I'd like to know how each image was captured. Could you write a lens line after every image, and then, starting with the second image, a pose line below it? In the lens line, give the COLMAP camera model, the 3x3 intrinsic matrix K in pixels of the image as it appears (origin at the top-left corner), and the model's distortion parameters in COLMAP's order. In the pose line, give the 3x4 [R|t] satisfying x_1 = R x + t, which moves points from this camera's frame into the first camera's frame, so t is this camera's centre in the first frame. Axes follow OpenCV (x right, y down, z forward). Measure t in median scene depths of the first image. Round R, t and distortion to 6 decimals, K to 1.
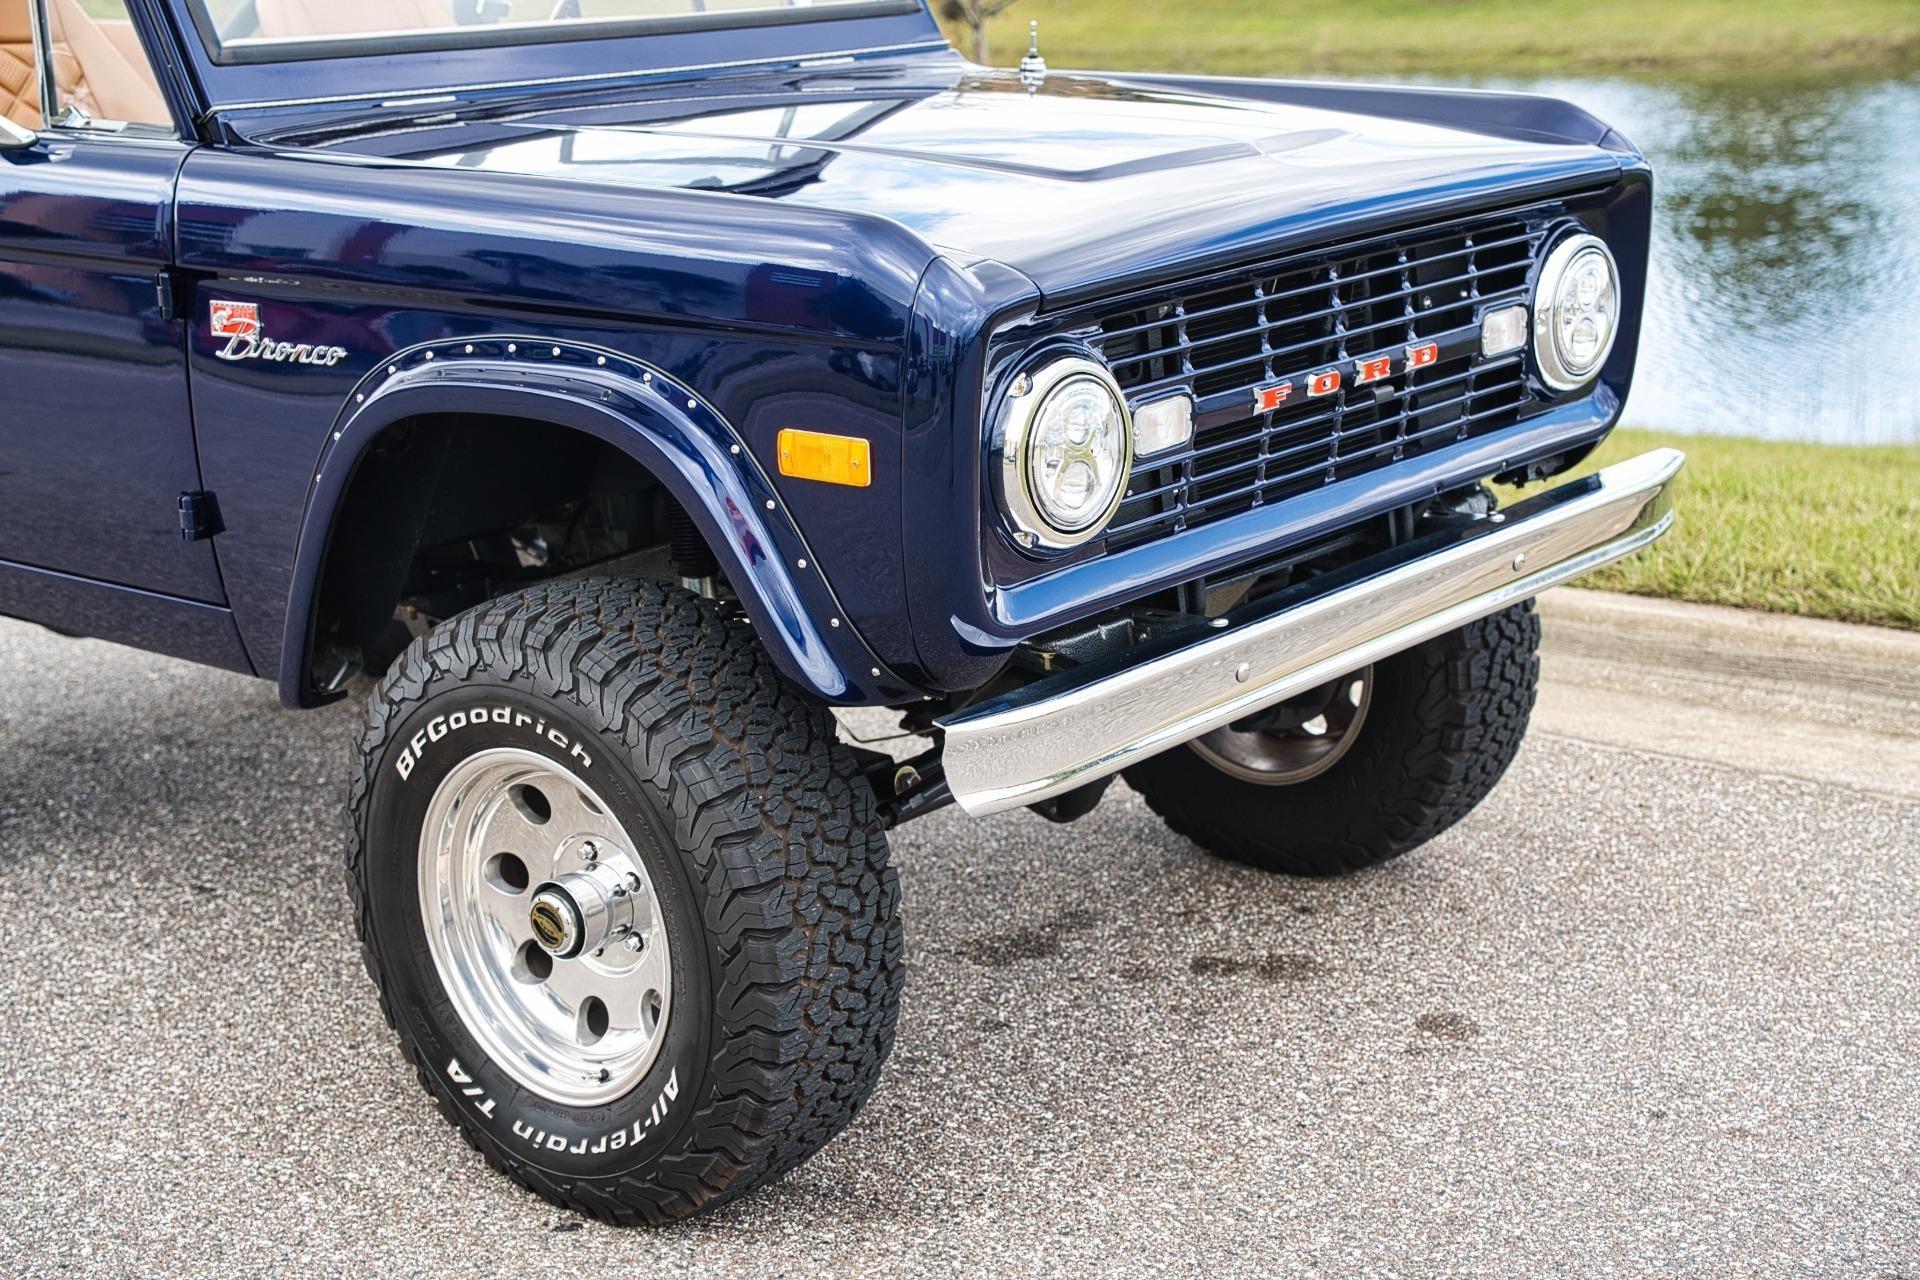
lens RADIAL K [[2831.1, 0, 967.5], [0, 2831.1, 633.1], [0, 0, 1]] dist [0.162224, 0.726072]
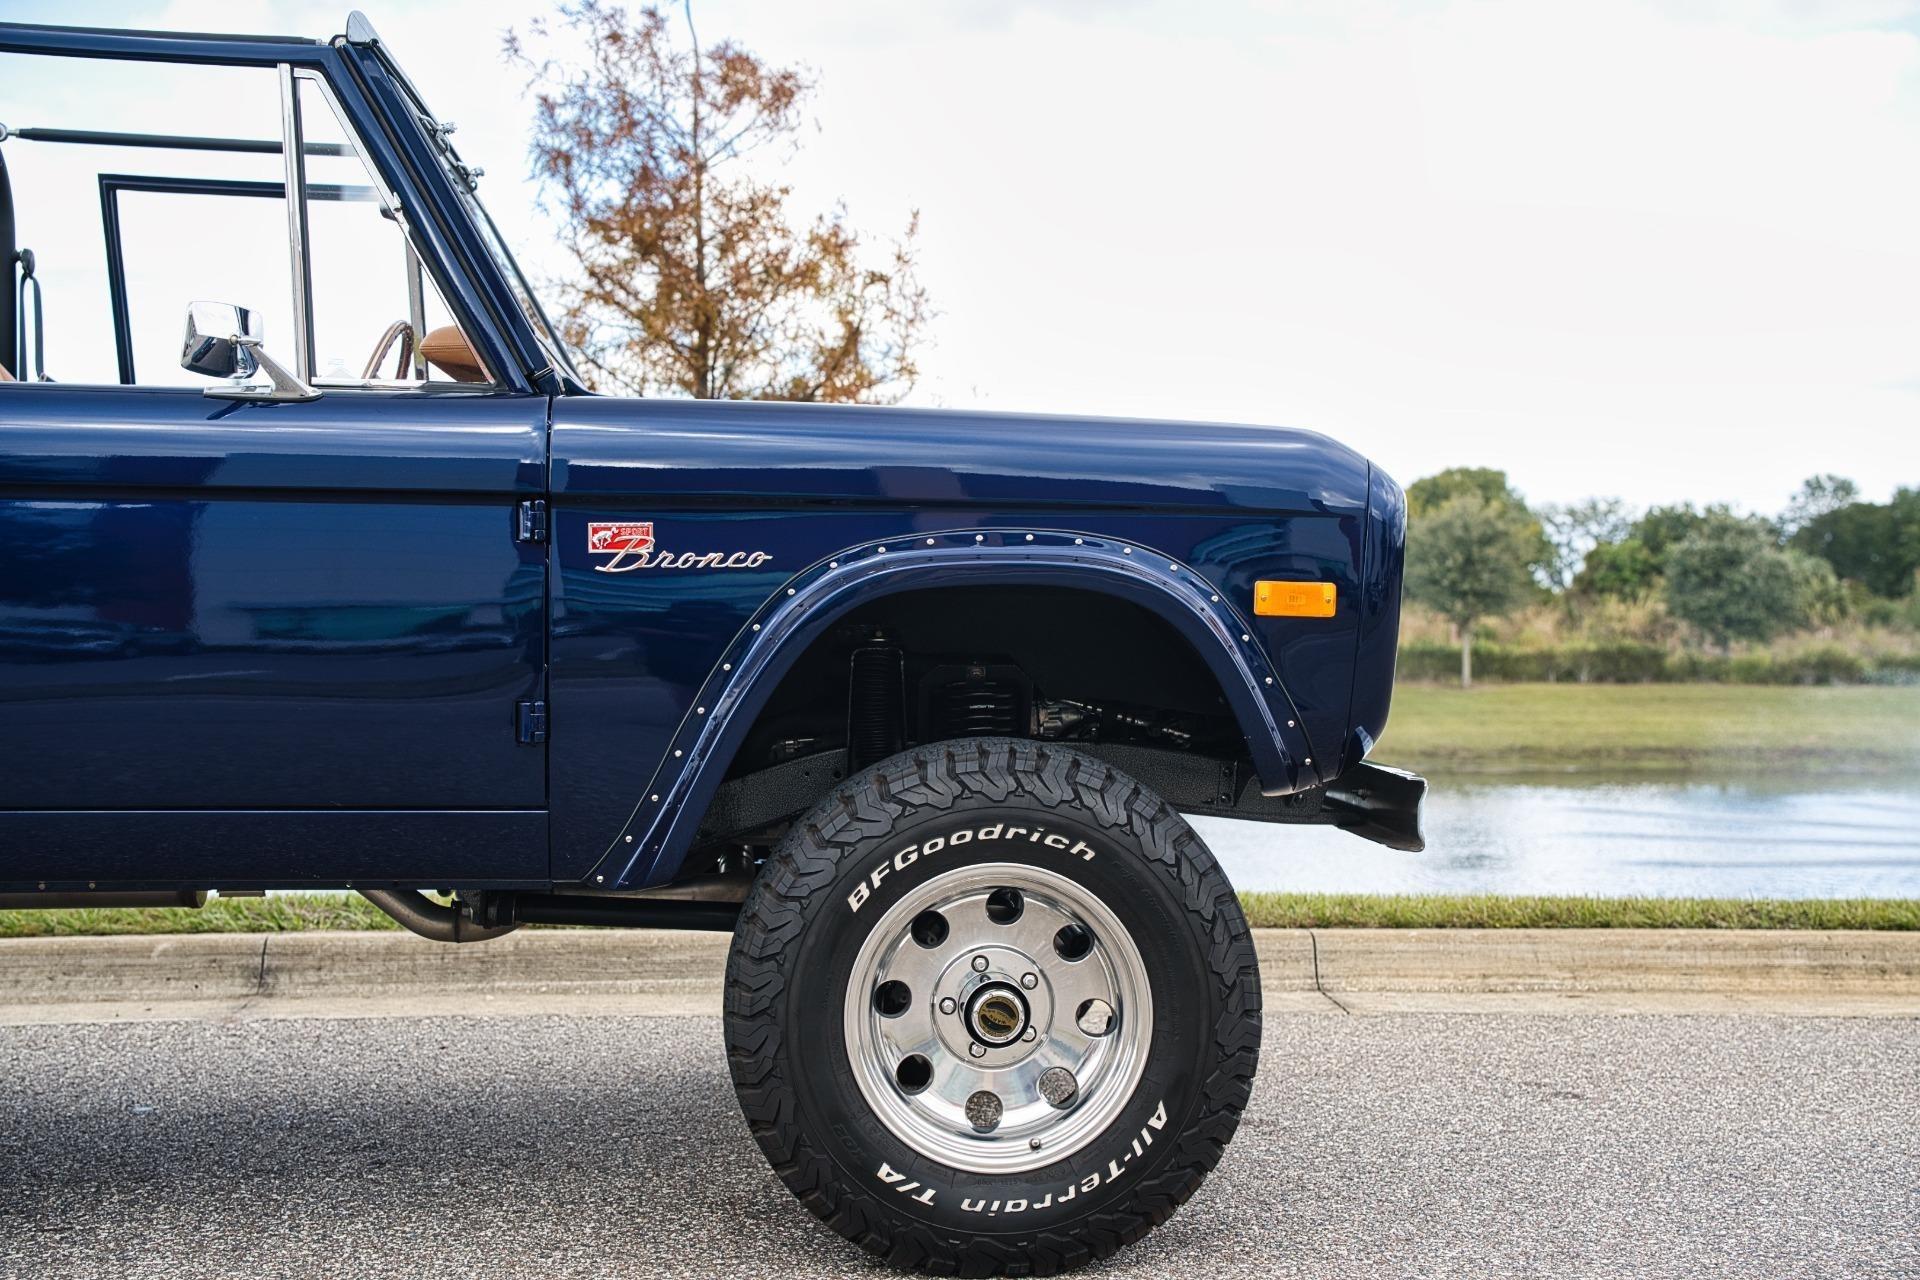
lens RADIAL K [[2679.7, 0, 964.1], [0, 2679.7, 636.9], [0, 0, 1]] dist [0.121579, 0.621185]
pose [[0.709438, 0.034075, 0.703944, -0.863529], [0.144326, 0.970638, -0.192438, 0.146645], [-0.689832, 0.238120, 0.683689, 0.178628]]
